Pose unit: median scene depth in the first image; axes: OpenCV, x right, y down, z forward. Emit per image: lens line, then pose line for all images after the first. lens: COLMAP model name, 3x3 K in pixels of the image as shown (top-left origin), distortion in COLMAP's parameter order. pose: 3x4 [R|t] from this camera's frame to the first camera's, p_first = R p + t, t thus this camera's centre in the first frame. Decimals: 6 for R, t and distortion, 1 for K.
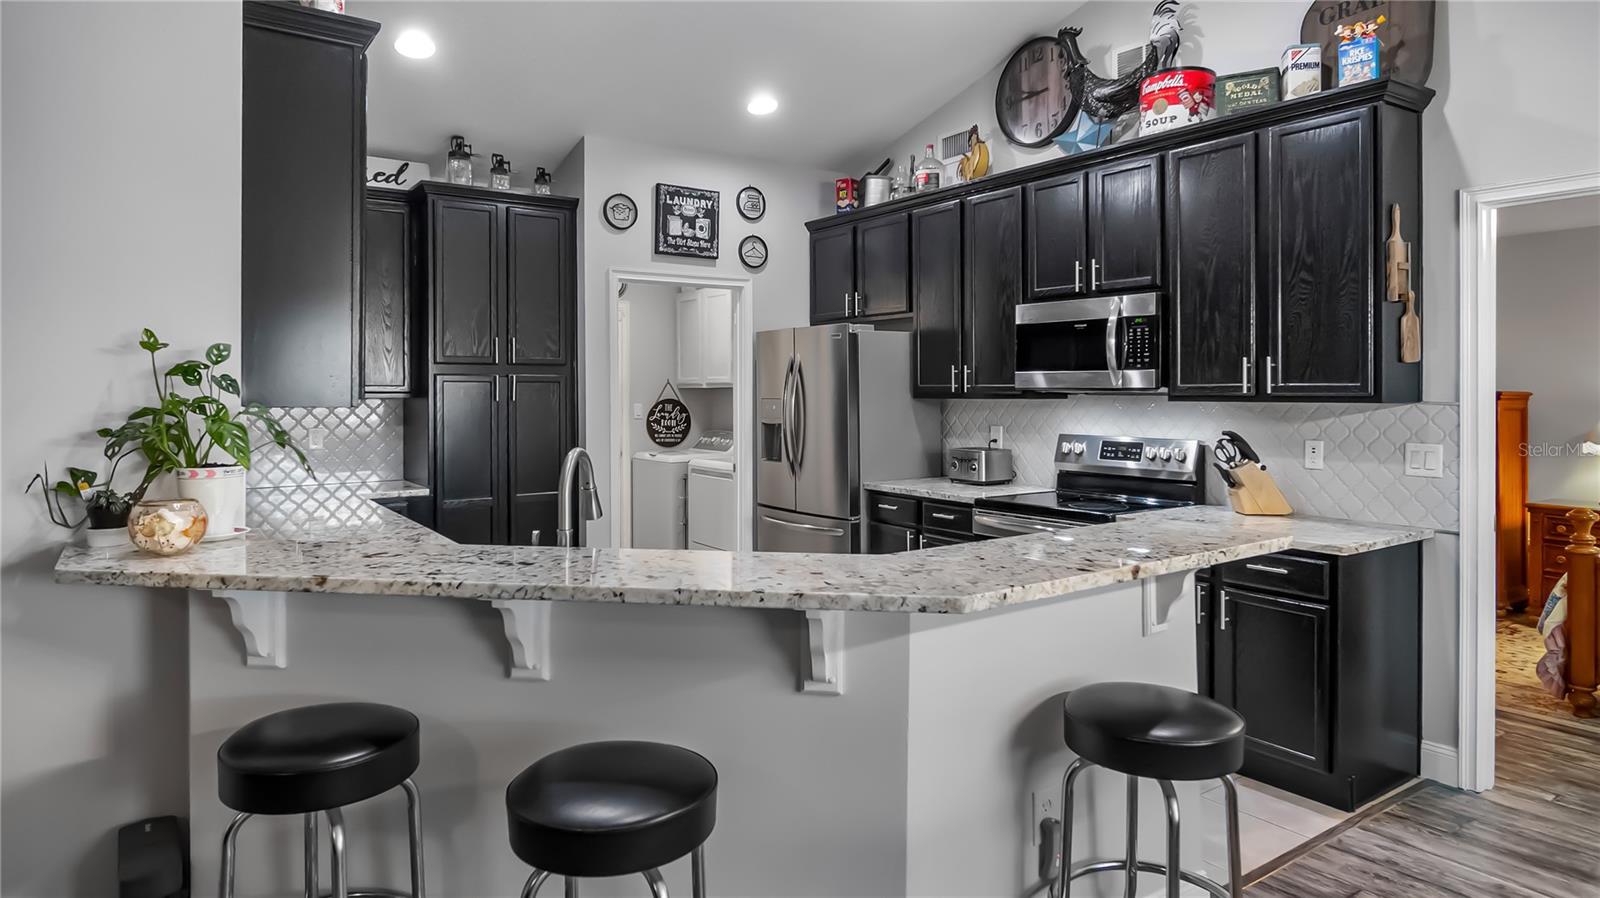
lens RADIAL K [[945.5, 0, 792.8], [0, 945.5, 394.5], [0, 0, 1]] dist [-0.010814, 0.001721]
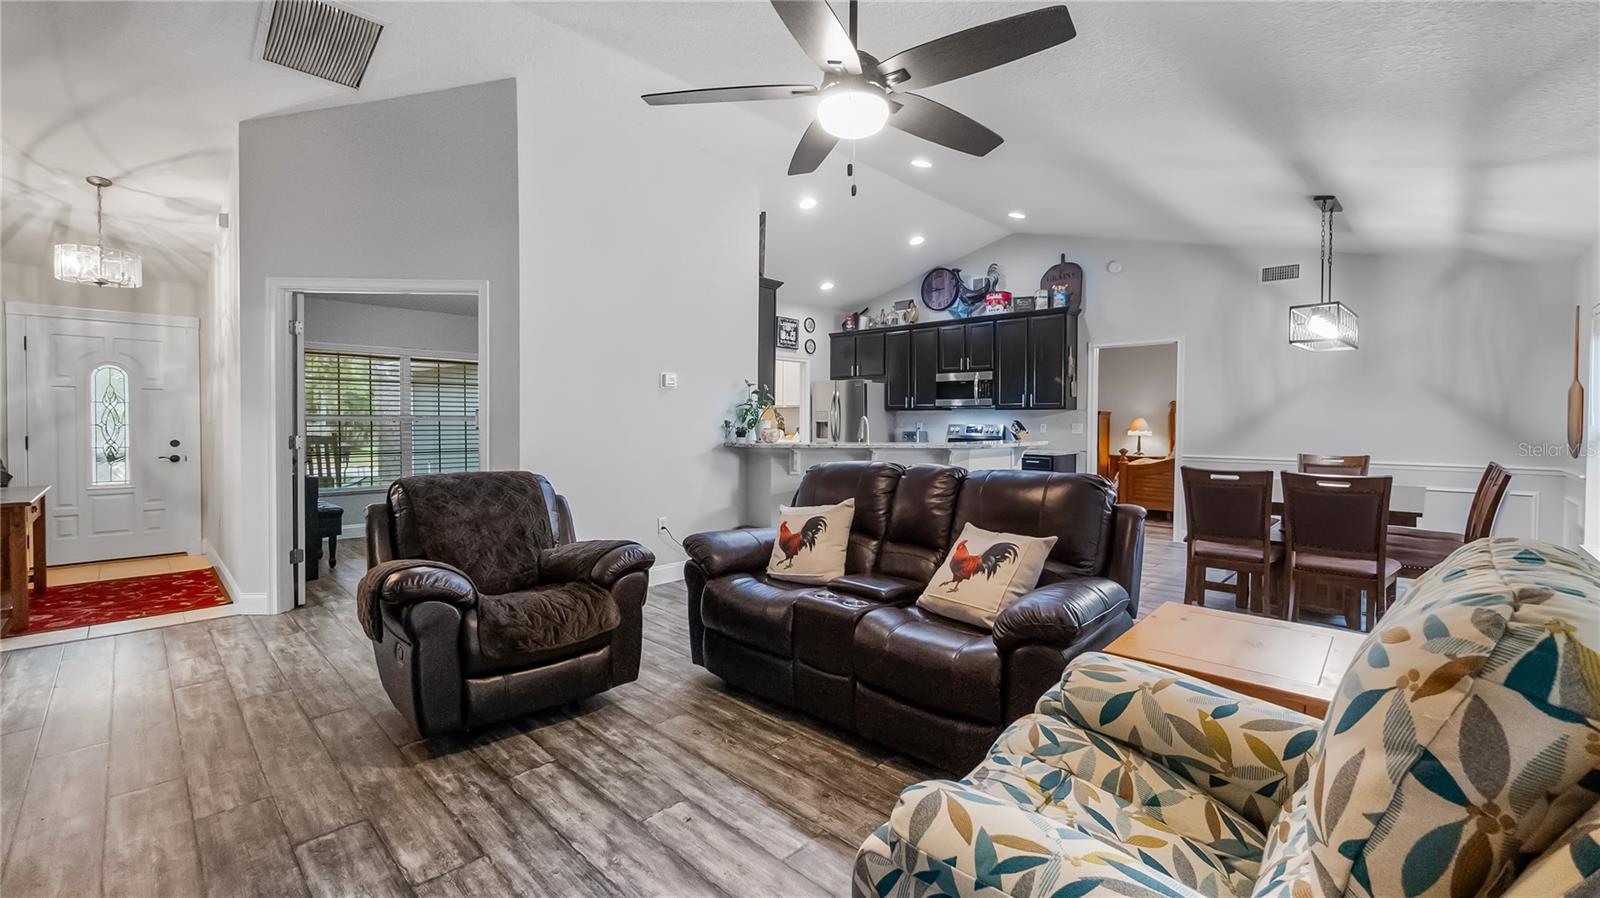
lens RADIAL K [[649.3, 0, 805.1], [0, 649.3, 436.2], [0, 0, 1]] dist [-0.008774, 0.000746]
pose [[0.976934, 0.001750, 0.213536, -0.483329], [-0.005838, 0.999812, 0.018513, 0.044494], [-0.213463, -0.019333, 0.976760, -0.655458]]
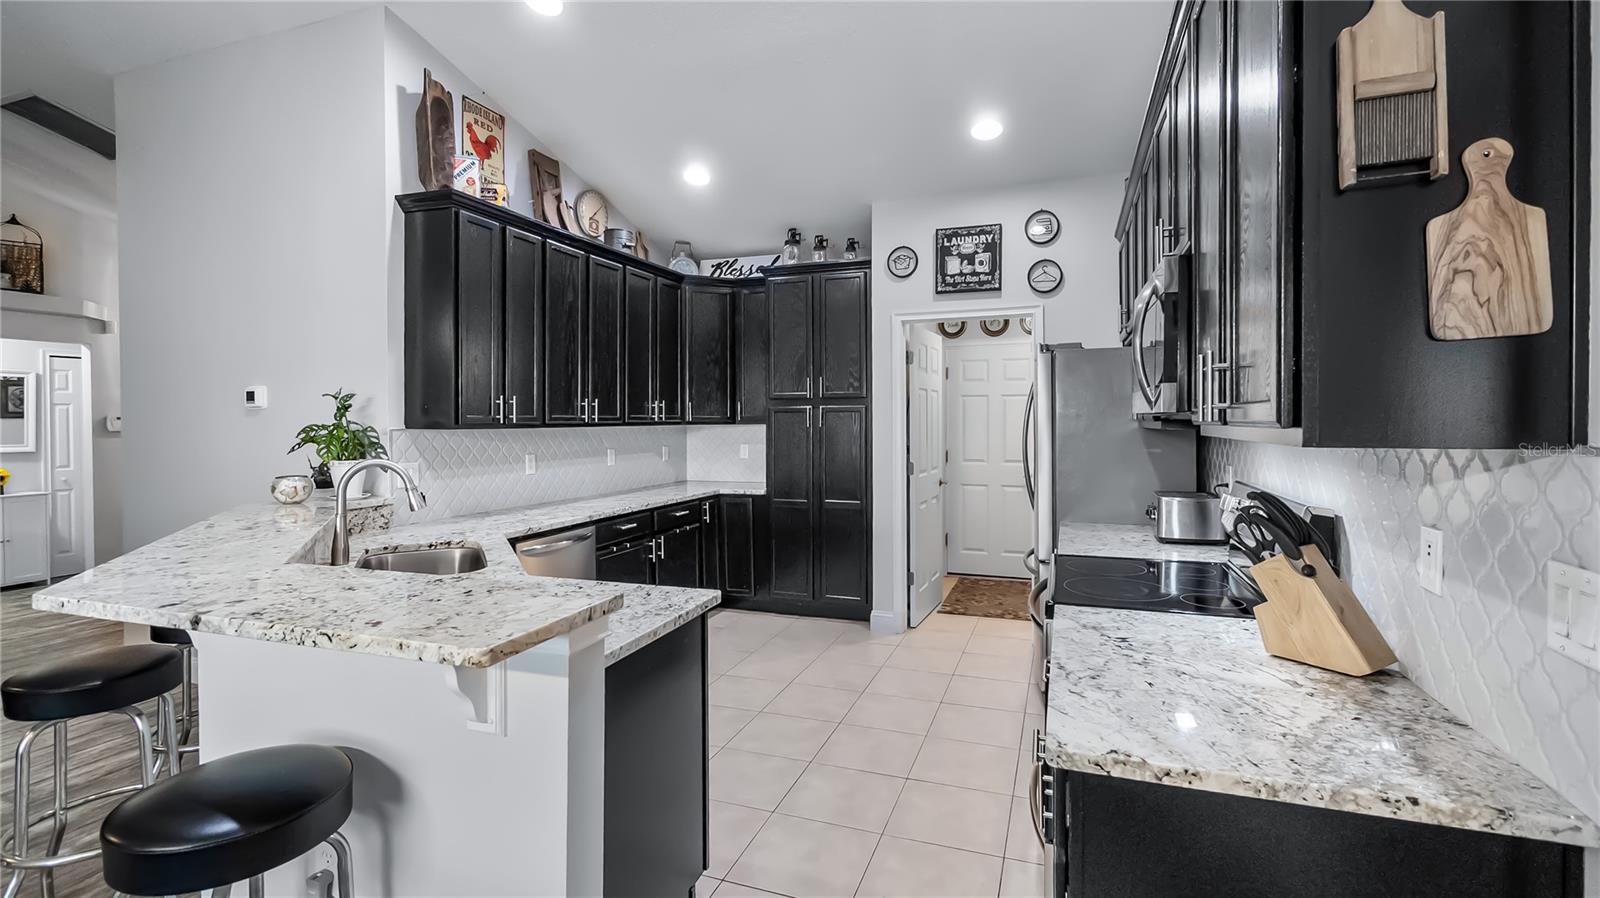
lens RADIAL K [[719.9, 0, 803.3], [0, 719.9, 427.5], [0, 0, 1]] dist [-0.001472, 0.001560]
pose [[0.581309, 0.007937, -0.813644, 0.527241], [0.000002, 0.999952, 0.009756, -0.001285], [0.813683, -0.005674, 0.581281, 0.450599]]
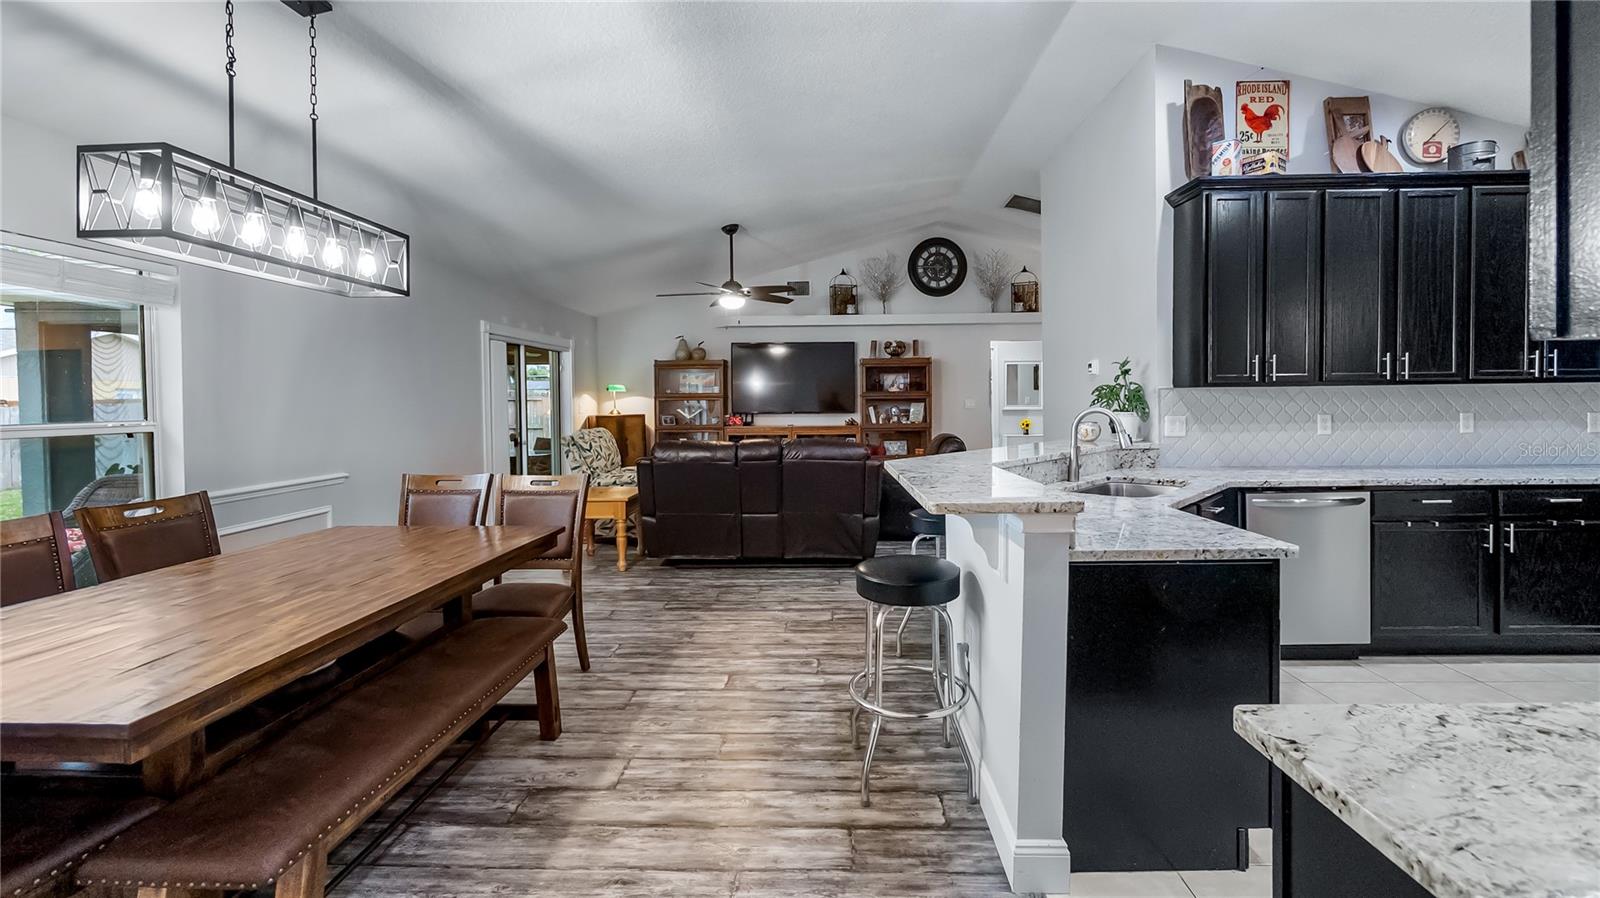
lens RADIAL K [[649.3, 0, 812.5], [0, 649.3, 413.2], [0, 0, 1]] dist [-0.008774, 0.000746]
pose [[-0.586437, 0.024813, -0.809615, 0.599947], [0.009170, 0.999670, 0.023996, 0.015603], [0.809943, 0.006648, -0.586471, 0.658356]]
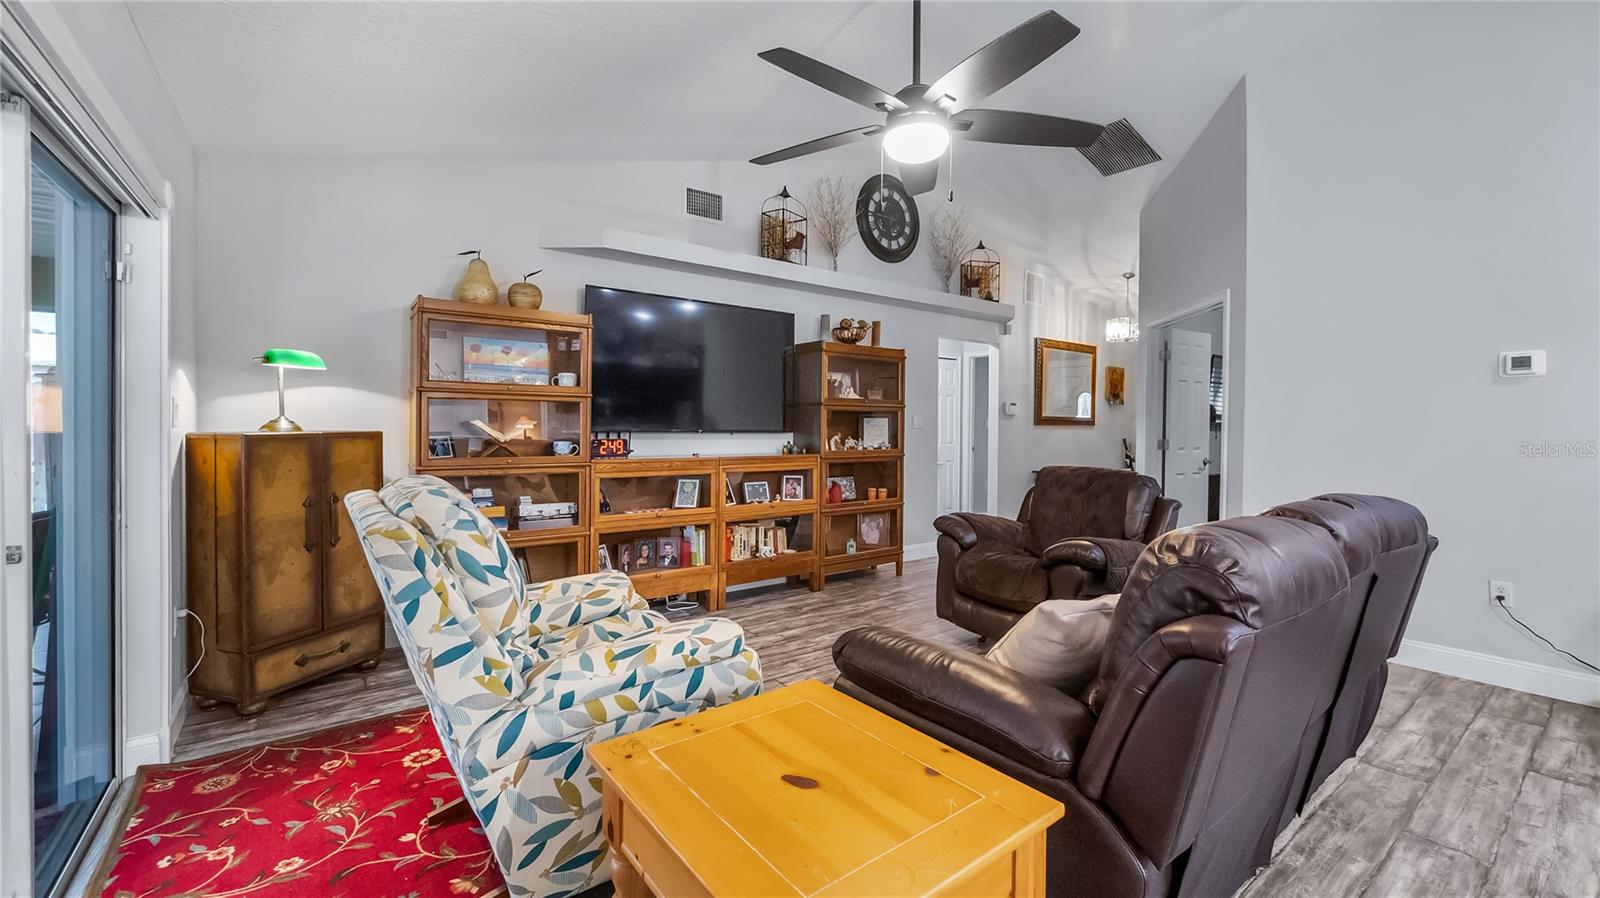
lens RADIAL K [[649.3, 0, 806.5], [0, 649.3, 430.8], [0, 0, 1]] dist [-0.008774, 0.000746]
pose [[0.045603, 0.013838, -0.998864, 0.144811], [-0.012429, 0.999835, 0.013284, 0.040891], [0.998882, 0.011809, 0.045767, -0.326430]]
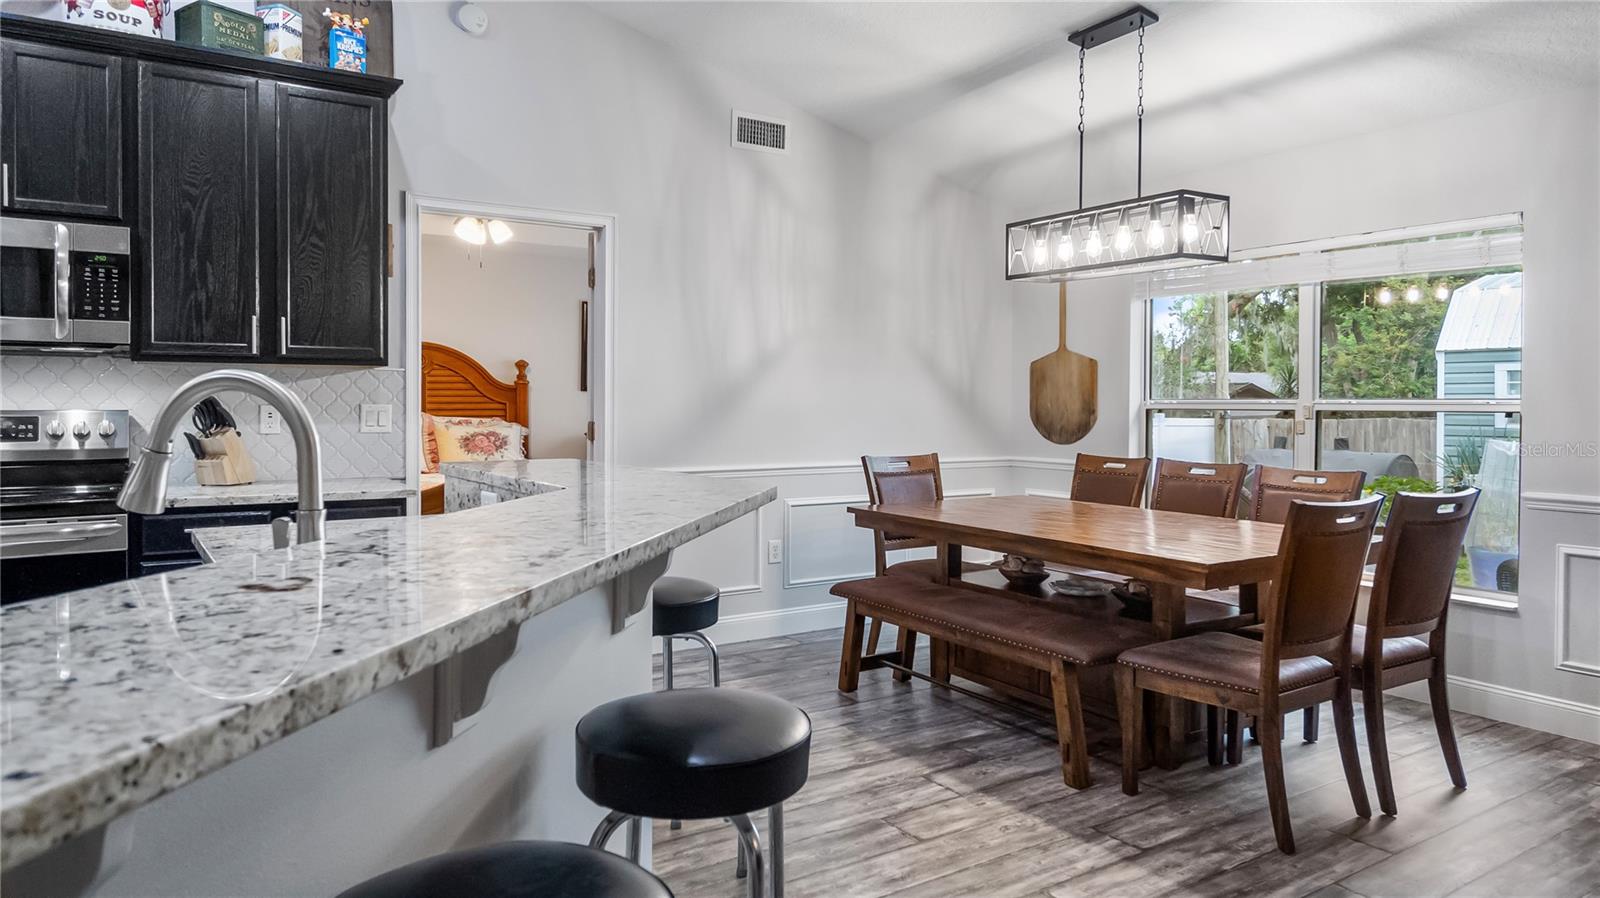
lens RADIAL K [[1003.8, 0, 802.9], [0, 1003.8, 409.8], [0, 0, 1]] dist [0.006268, -0.005051]
pose [[0.015978, -0.006380, 0.999852, -0.402424], [0.001380, 0.999979, 0.006358, 0.038174], [-0.999871, 0.001278, 0.015986, 0.335871]]
